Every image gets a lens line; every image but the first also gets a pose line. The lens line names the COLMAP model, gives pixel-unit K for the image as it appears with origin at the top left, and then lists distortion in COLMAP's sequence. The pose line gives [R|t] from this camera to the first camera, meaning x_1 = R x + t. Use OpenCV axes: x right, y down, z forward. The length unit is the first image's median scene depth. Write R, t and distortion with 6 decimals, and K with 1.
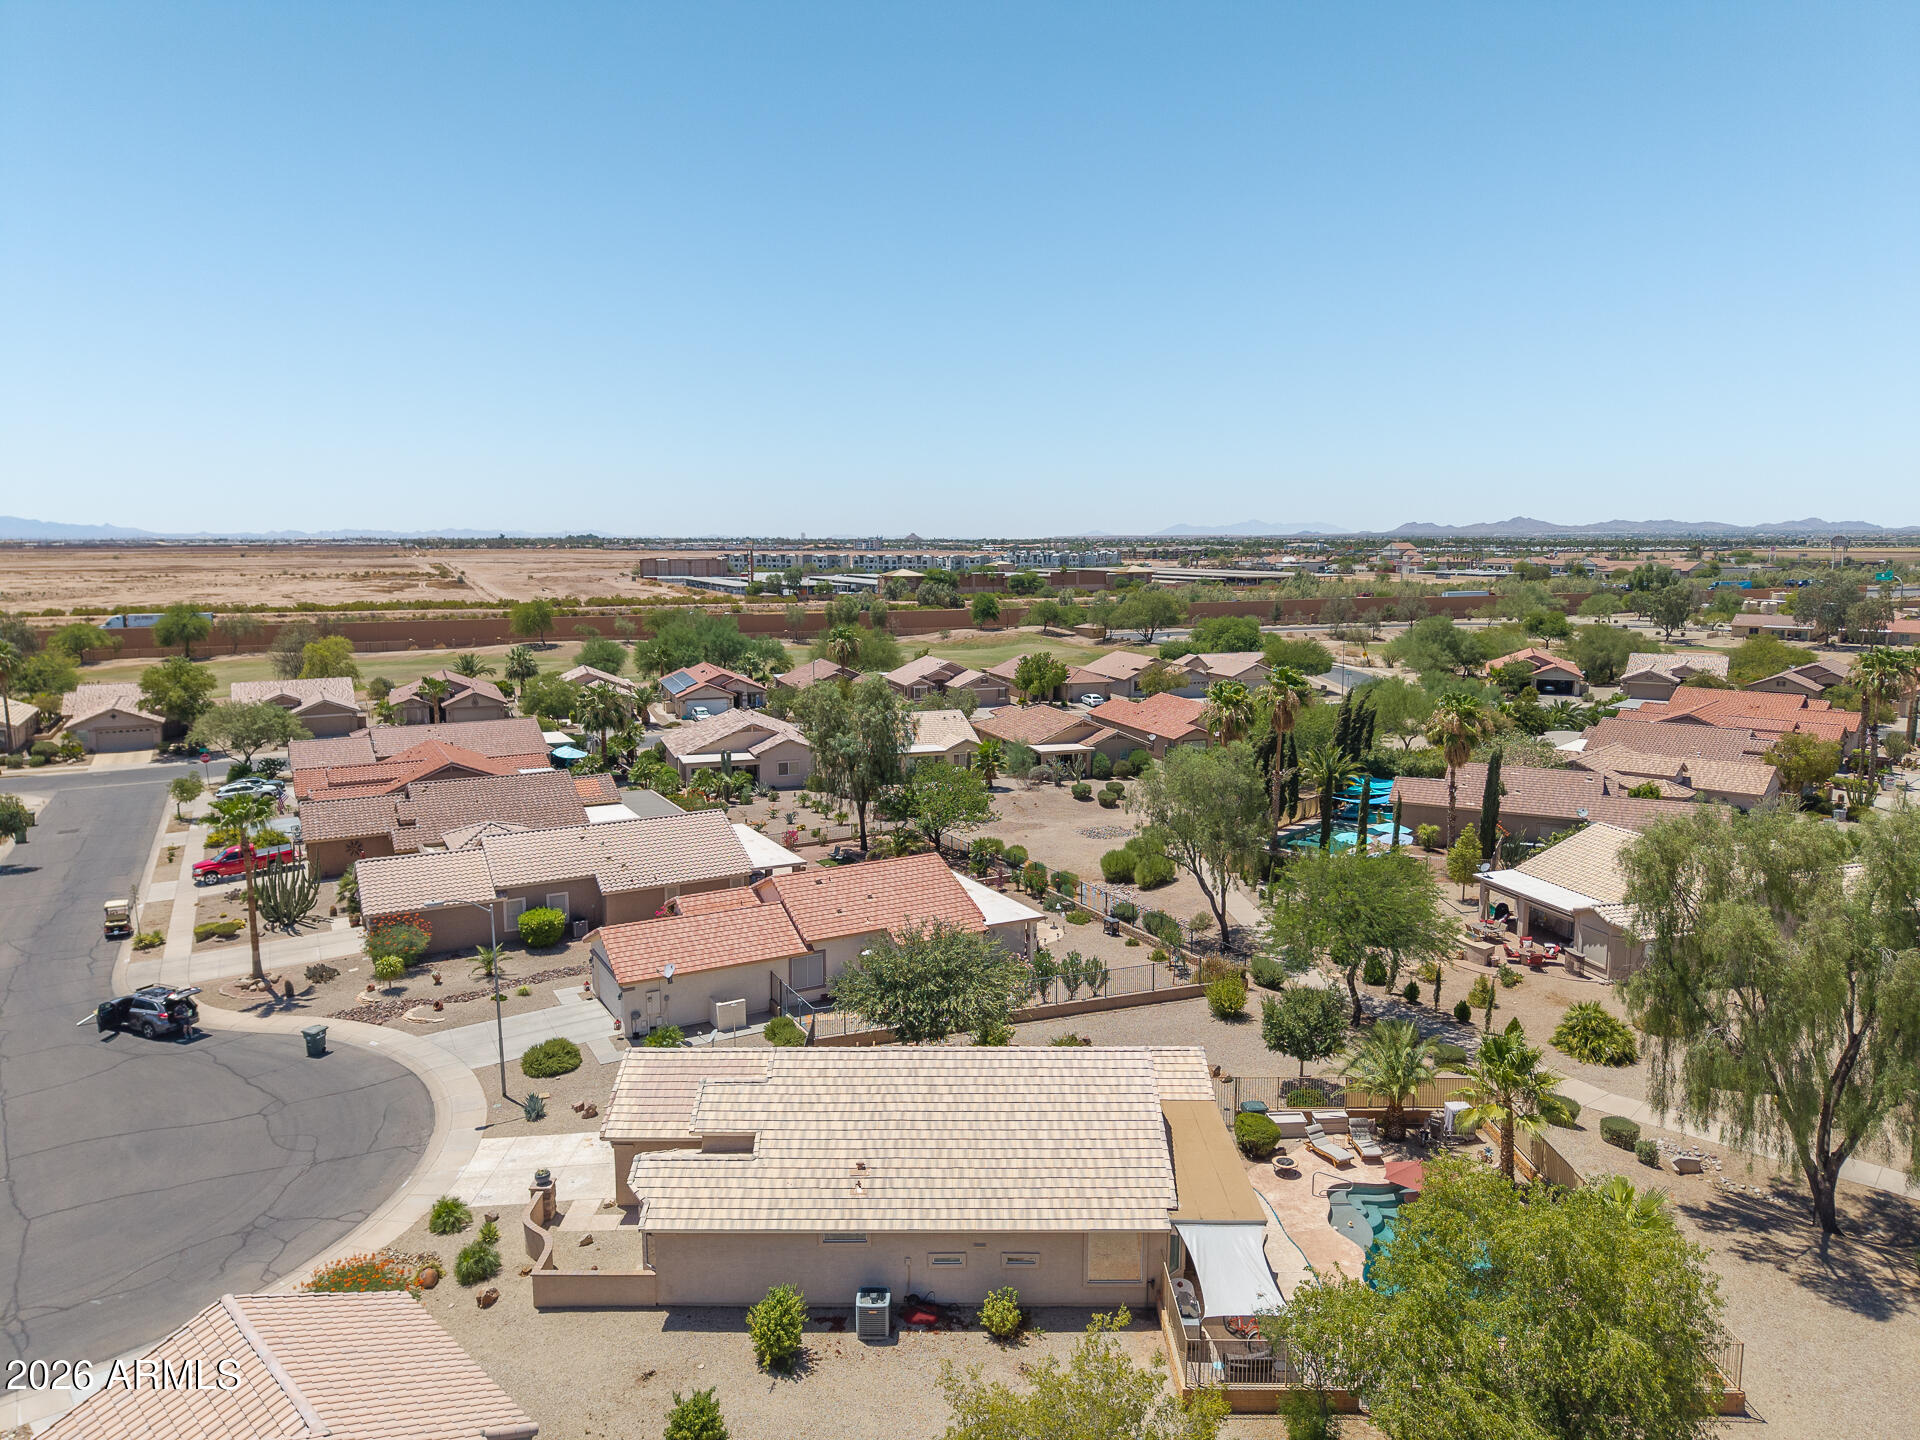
lens RADIAL K [[1330.9, 0, 960.0], [0, 1330.9, 720.0], [0, 0, 1]] dist [-0.003117, -0.006696]
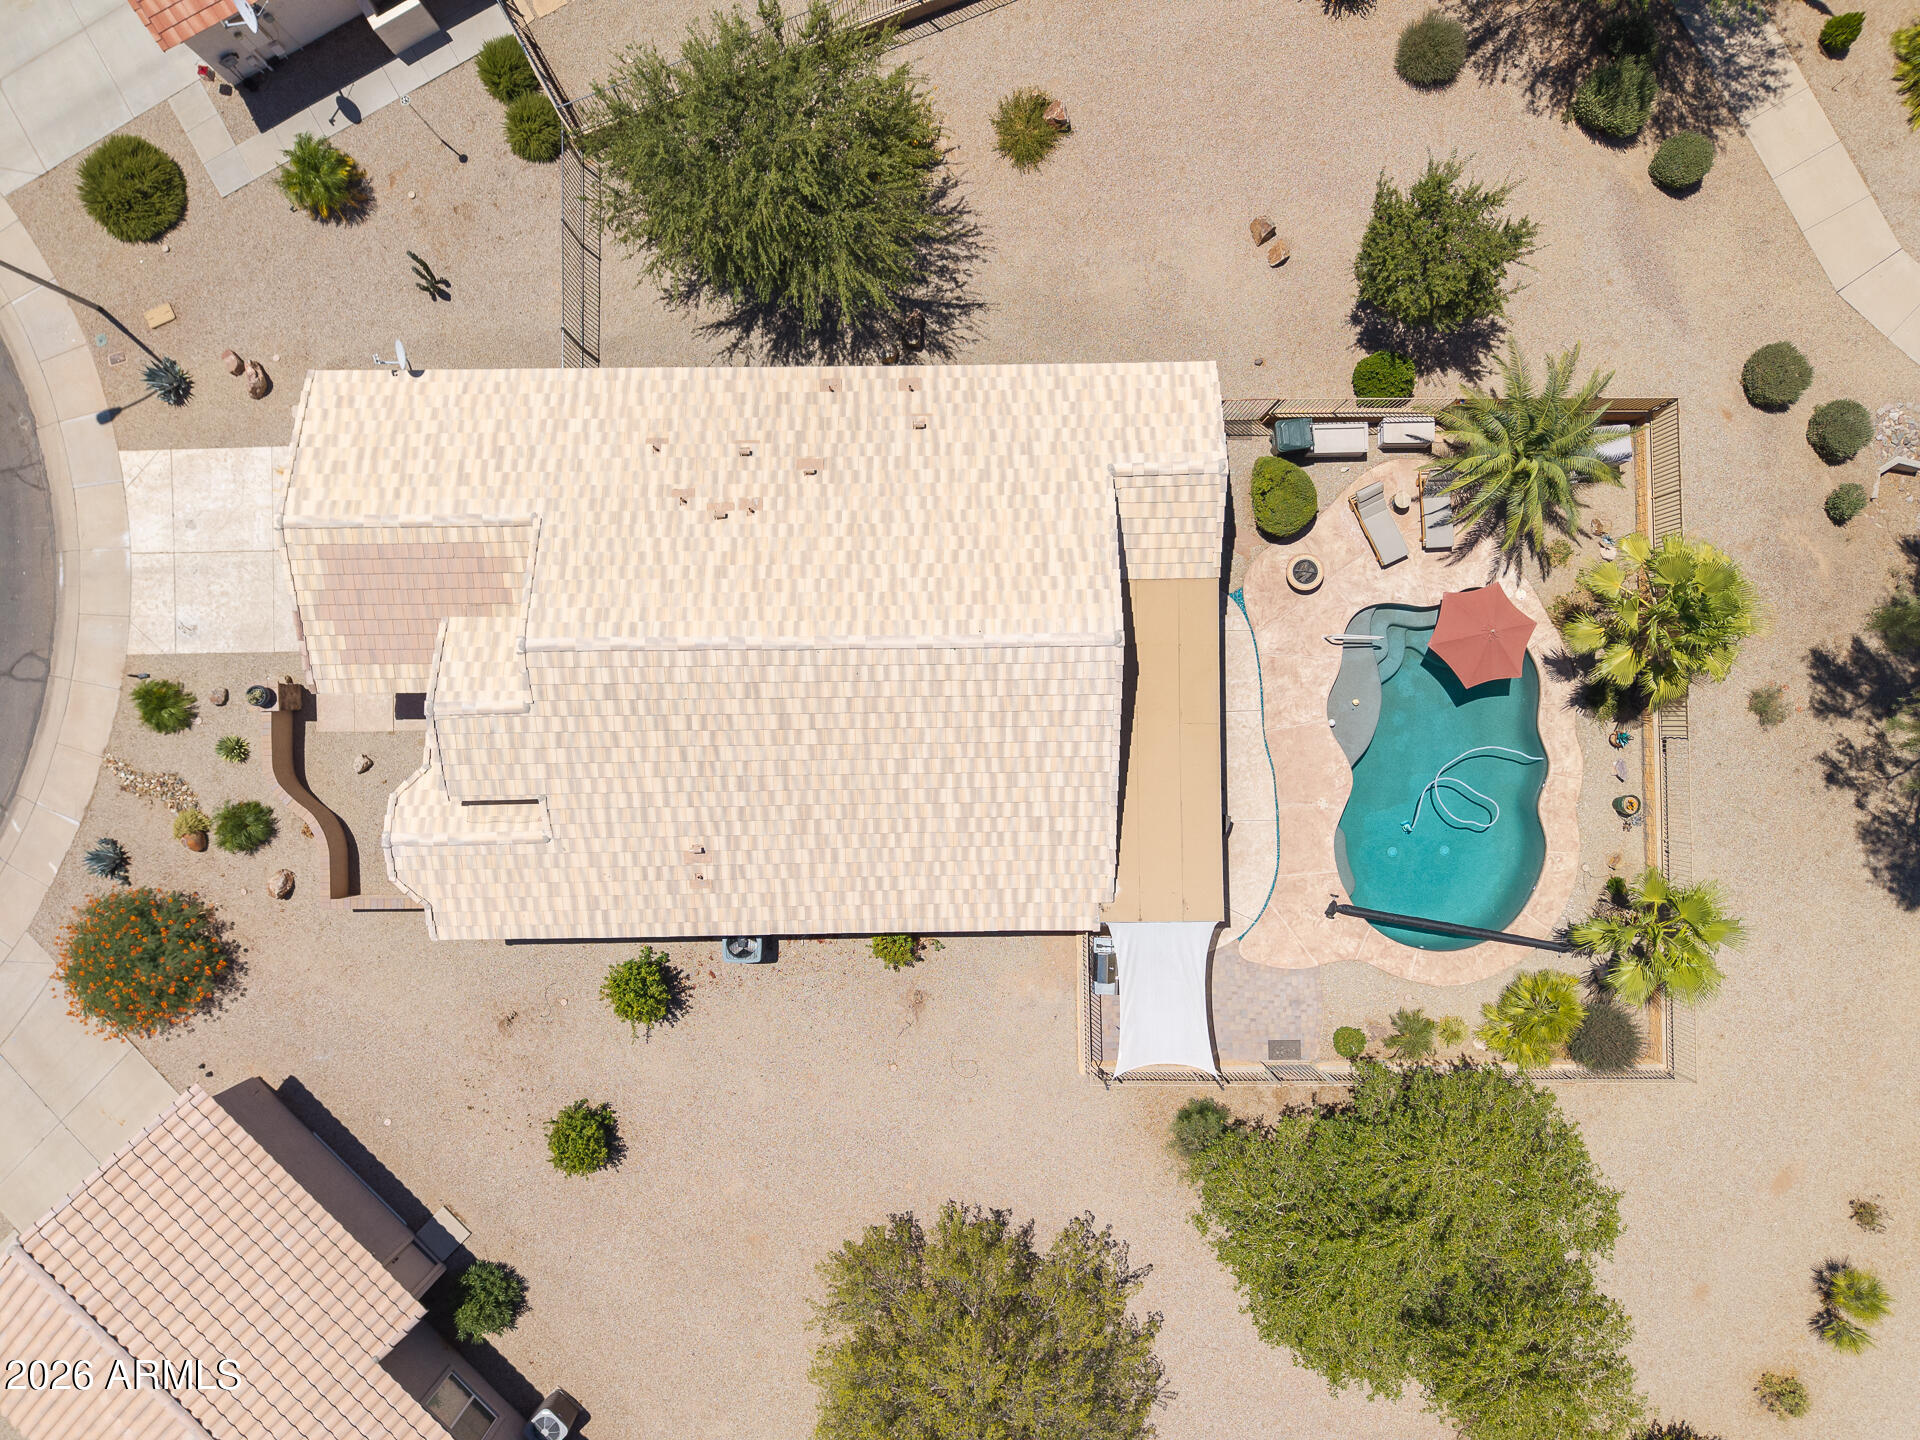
lens RADIAL K [[1330.9, 0, 960.0], [0, 1330.9, 720.0], [0, 0, 1]] dist [-0.003117, -0.006696]
pose [[0.999906, -0.011986, 0.006586, 0.061200], [-0.004814, 0.142297, 0.989812, -0.374172], [-0.012801, -0.989751, 0.142226, 0.893277]]
